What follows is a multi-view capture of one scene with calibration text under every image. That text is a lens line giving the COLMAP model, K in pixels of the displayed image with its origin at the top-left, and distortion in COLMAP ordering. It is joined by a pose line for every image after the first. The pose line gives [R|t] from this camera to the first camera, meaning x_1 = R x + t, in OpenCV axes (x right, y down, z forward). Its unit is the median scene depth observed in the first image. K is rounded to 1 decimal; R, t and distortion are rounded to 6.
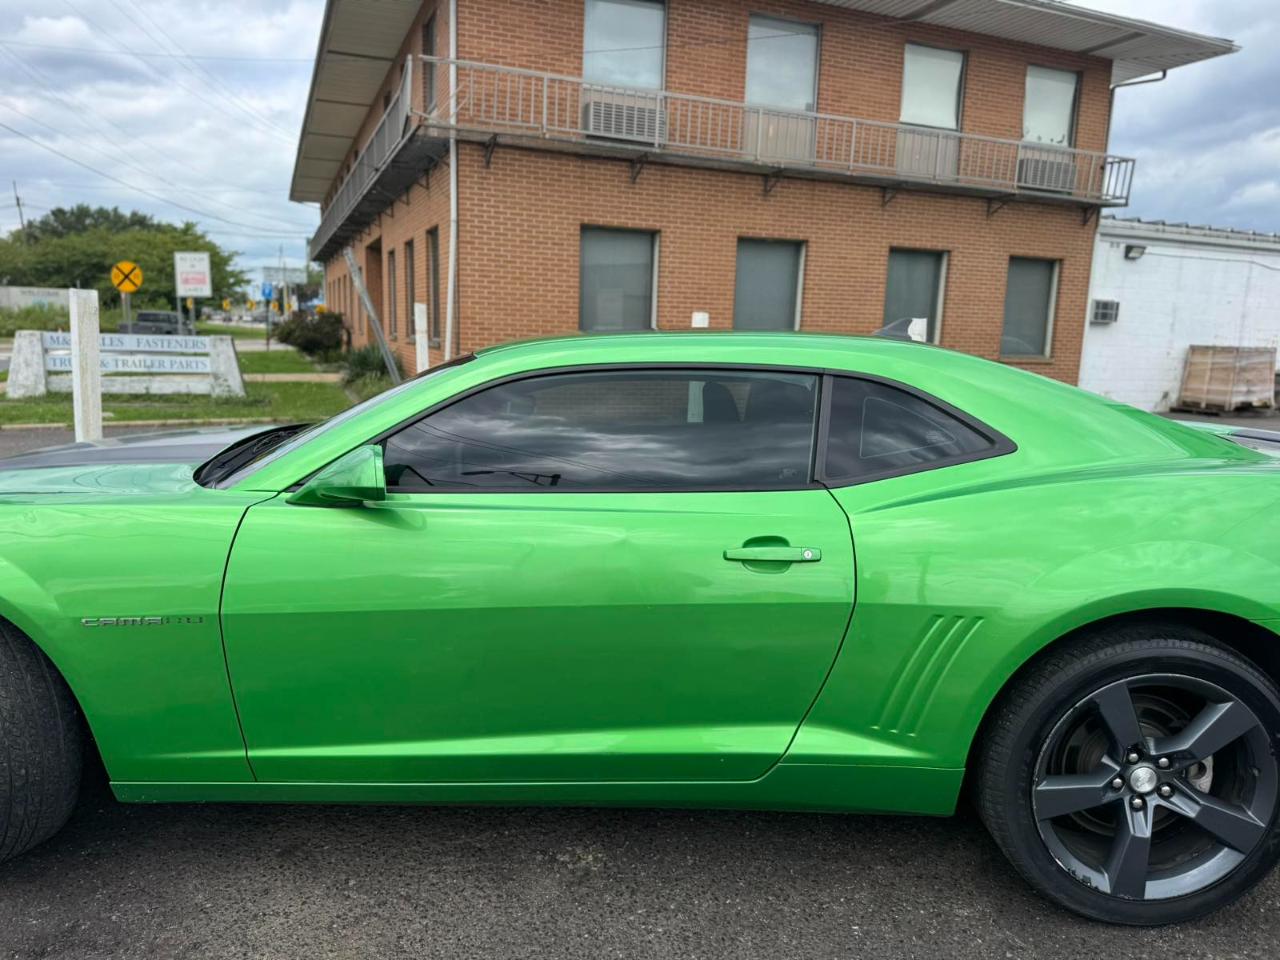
lens RADIAL K [[911.3, 0, 631.9], [0, 911.3, 488.8], [0, 0, 1]] dist [0.025134, -0.037636]
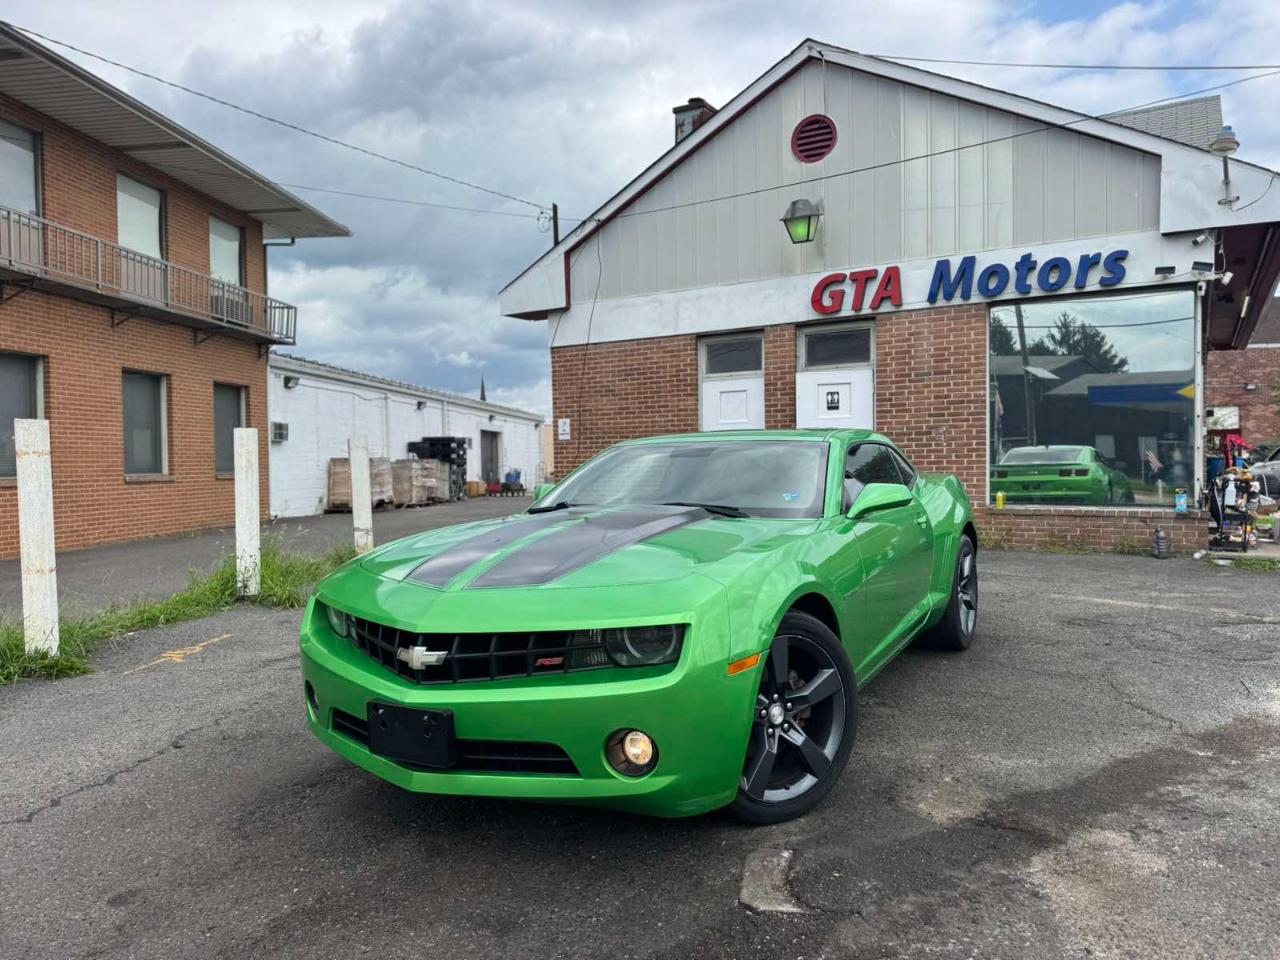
lens RADIAL K [[906.1, 0, 647.5], [0, 906.1, 483.2], [0, 0, 1]] dist [0.033060, -0.043511]
pose [[0.472031, -0.058275, 0.879654, -0.327119], [0.181577, 0.982845, -0.032325, -0.009808], [-0.862680, 0.174983, 0.474515, 0.075413]]
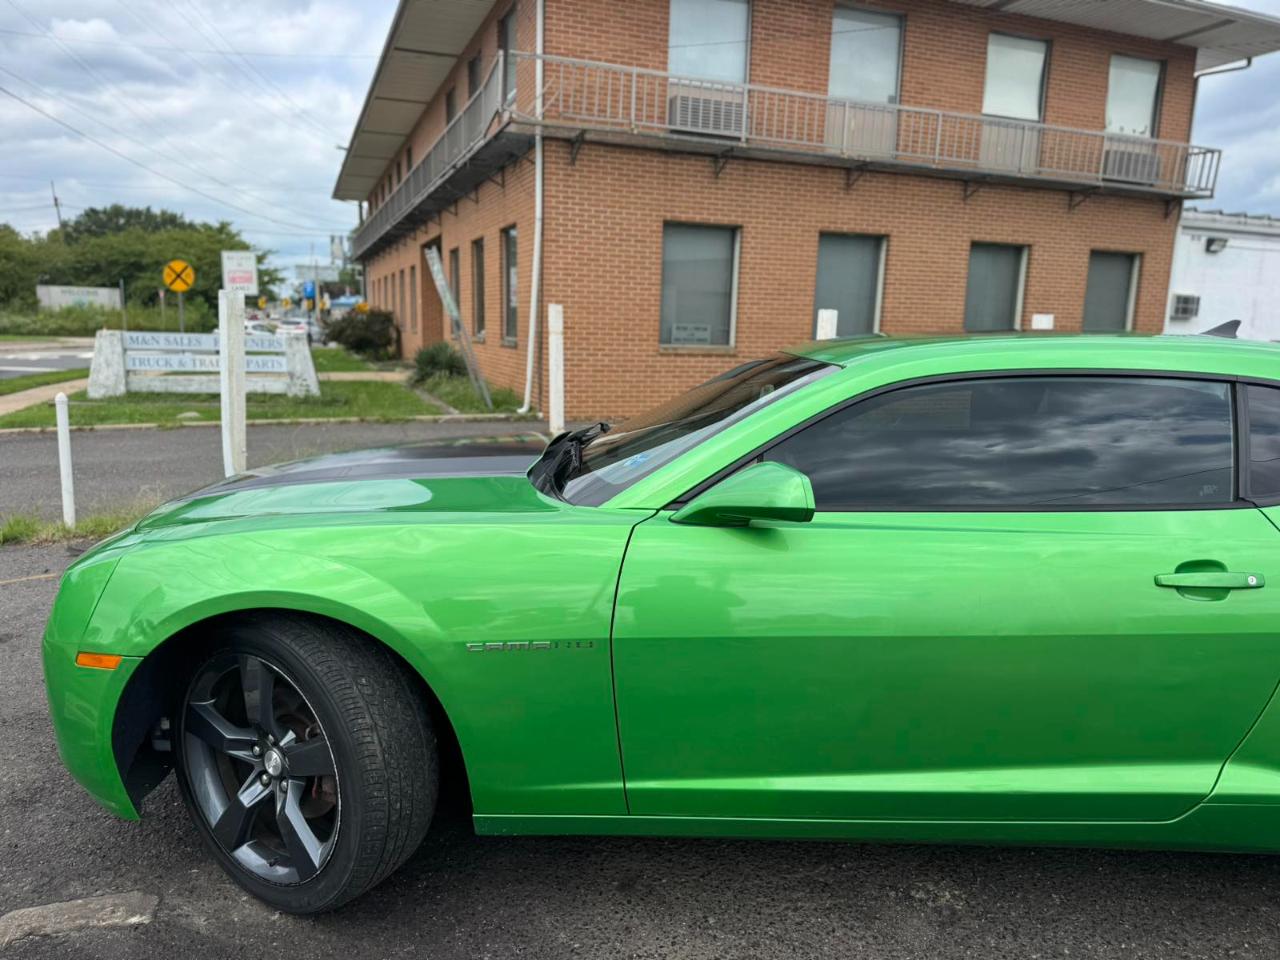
lens RADIAL K [[911.3, 0, 631.9], [0, 911.3, 488.8], [0, 0, 1]] dist [0.025134, -0.037636]
pose [[0.999707, -0.000250, -0.024187, -0.059659], [0.000355, 0.999990, 0.004355, -0.003405], [0.024186, -0.004362, 0.999698, 0.008676]]
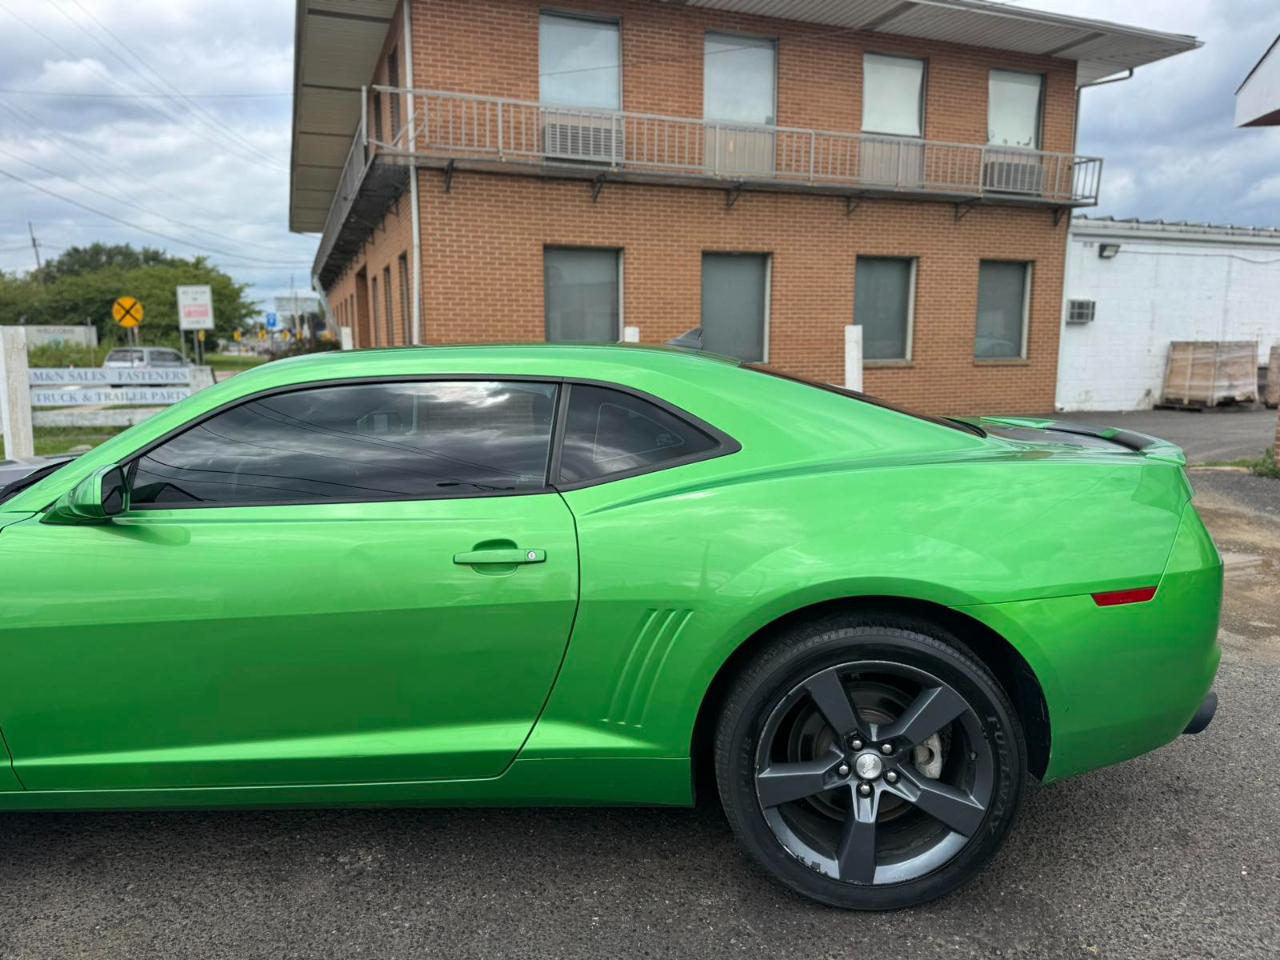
lens RADIAL K [[908.6, 0, 631.0], [0, 908.6, 489.6], [0, 0, 1]] dist [0.032278, -0.044619]
pose [[0.999256, -0.032080, -0.021388, 0.048480], [0.031717, 0.999351, -0.017090, 0.002632], [0.021923, 0.016399, 0.999625, -0.004829]]
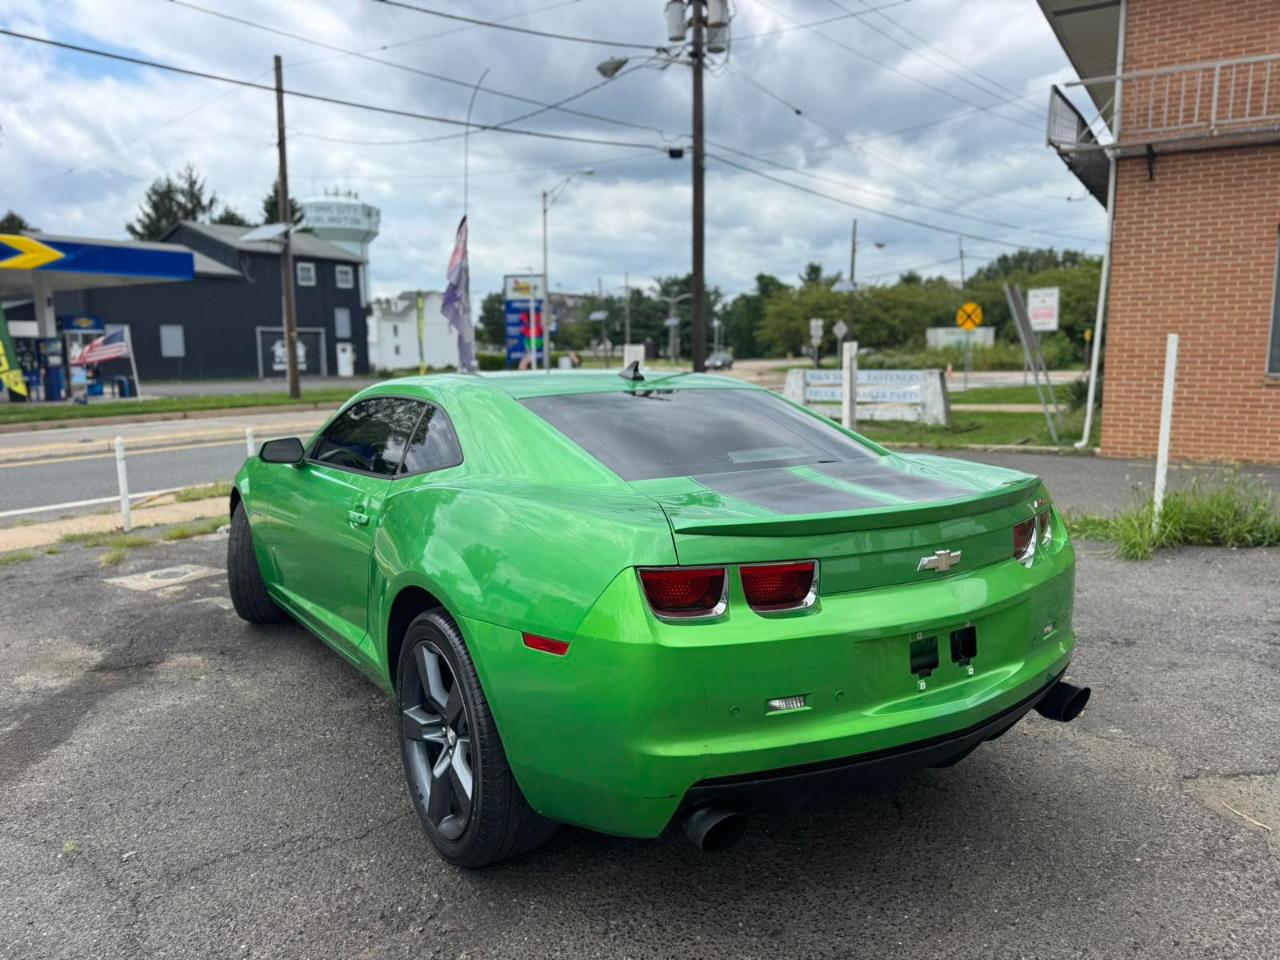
lens RADIAL K [[906.1, 0, 647.5], [0, 906.1, 483.2], [0, 0, 1]] dist [0.033060, -0.043511]
pose [[0.595384, 0.079071, -0.799541, 0.249105], [-0.109162, 0.993879, 0.017002, -0.010220], [0.795991, 0.077157, 0.600371, 0.066878]]
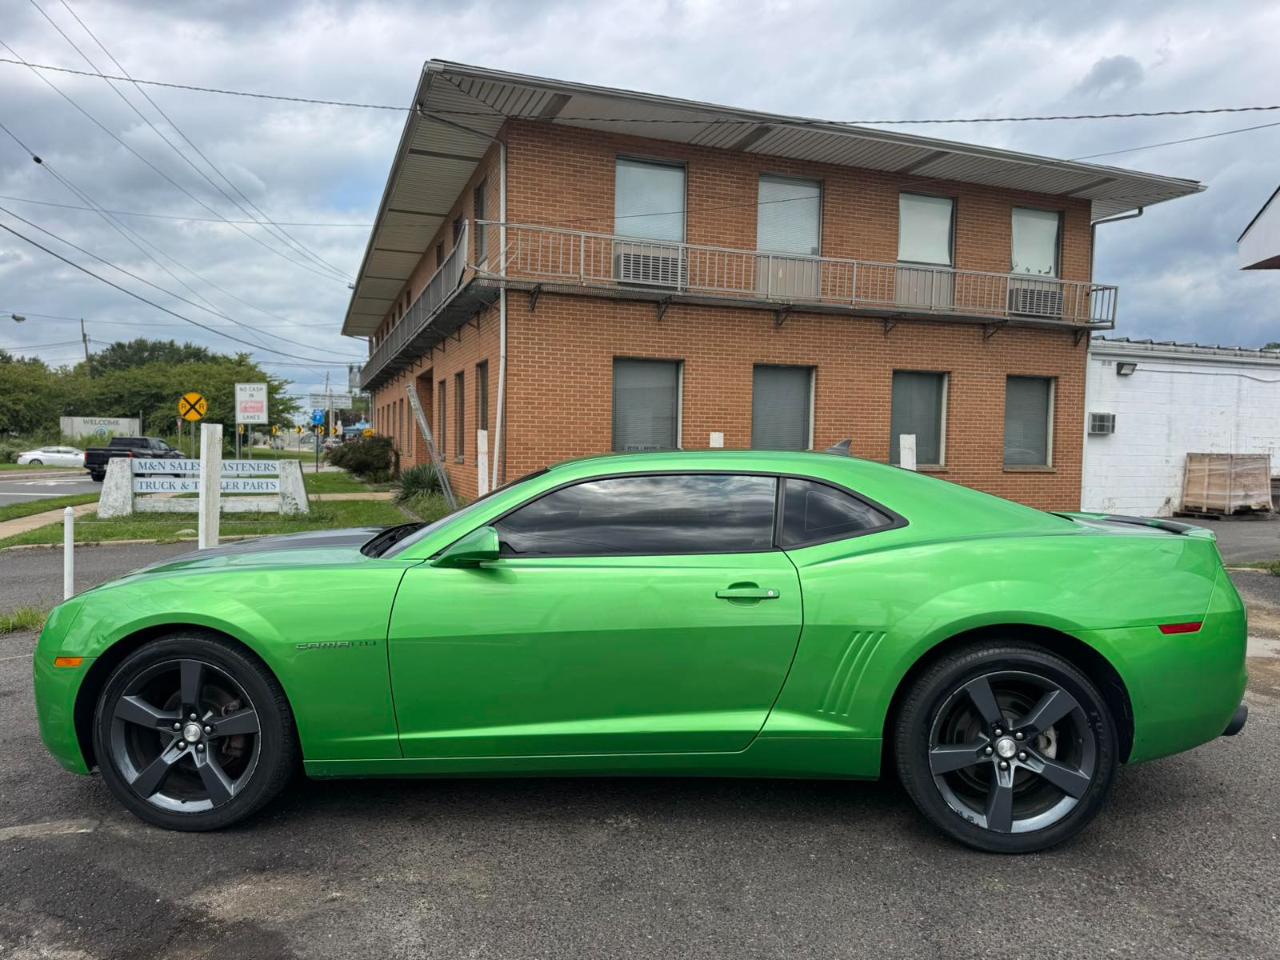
lens RADIAL K [[901.7, 0, 636.5], [0, 901.7, 489.8], [0, 0, 1]] dist [0.063501, -0.088436]
pose [[0.999455, -0.015119, -0.029346, 0.002489], [0.011326, 0.992046, -0.125366, 0.012463], [0.031008, 0.124965, 0.991676, -0.077114]]
